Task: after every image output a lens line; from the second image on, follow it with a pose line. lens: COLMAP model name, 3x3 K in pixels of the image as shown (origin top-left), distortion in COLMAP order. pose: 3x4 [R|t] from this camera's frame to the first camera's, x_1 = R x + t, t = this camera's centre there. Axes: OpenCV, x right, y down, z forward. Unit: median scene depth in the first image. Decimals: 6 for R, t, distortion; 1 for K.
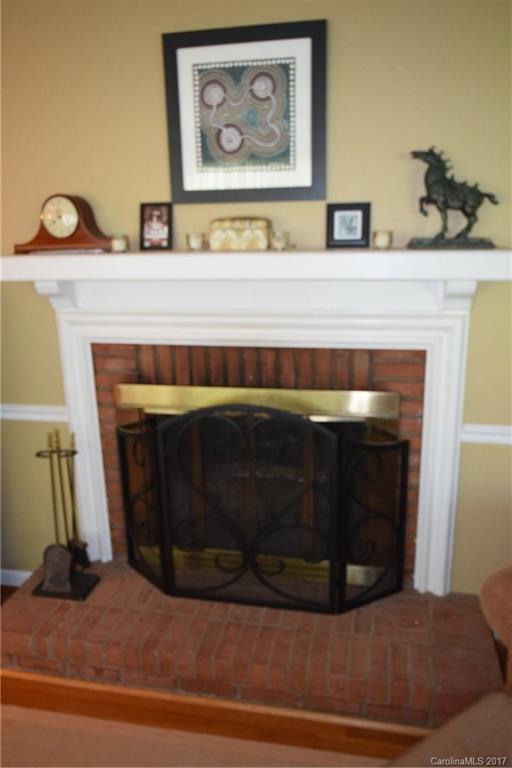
lens RADIAL K [[604.8, 0, 256.5], [0, 604.8, 382.3], [0, 0, 1]] dist [-0.017010, 0.002085]
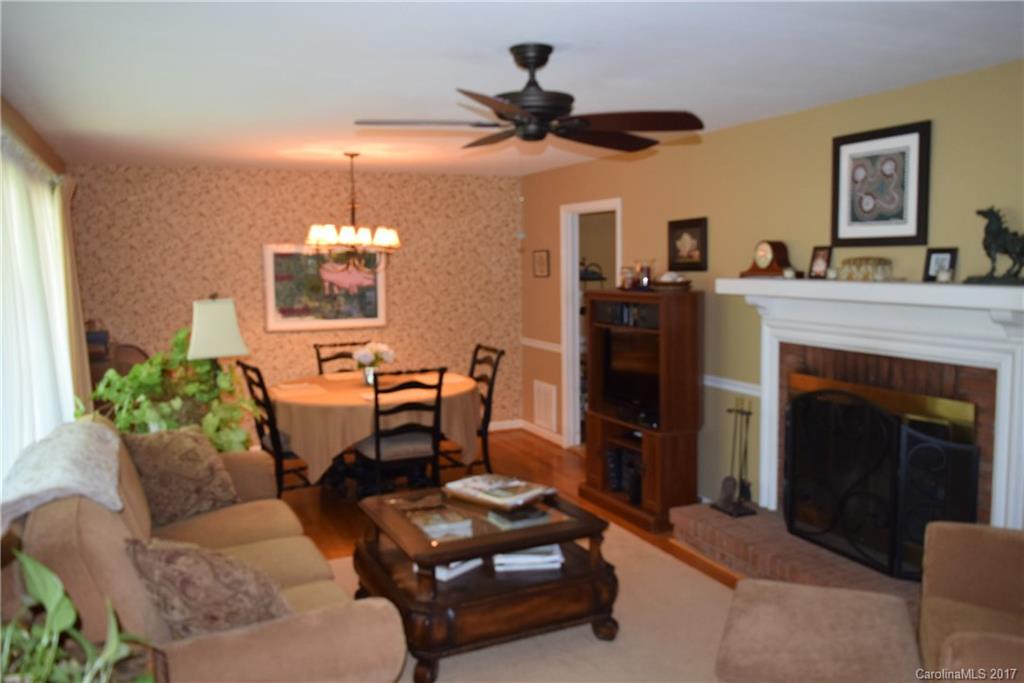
lens RADIAL K [[806.4, 0, 511.4], [0, 806.4, 342.3], [0, 0, 1]] dist [-0.017010, 0.002085]
pose [[0.580905, 0.099978, -0.807808, 0.987781], [-0.218111, 0.975254, -0.036144, 0.157544], [0.784205, 0.197188, 0.588336, -0.669270]]
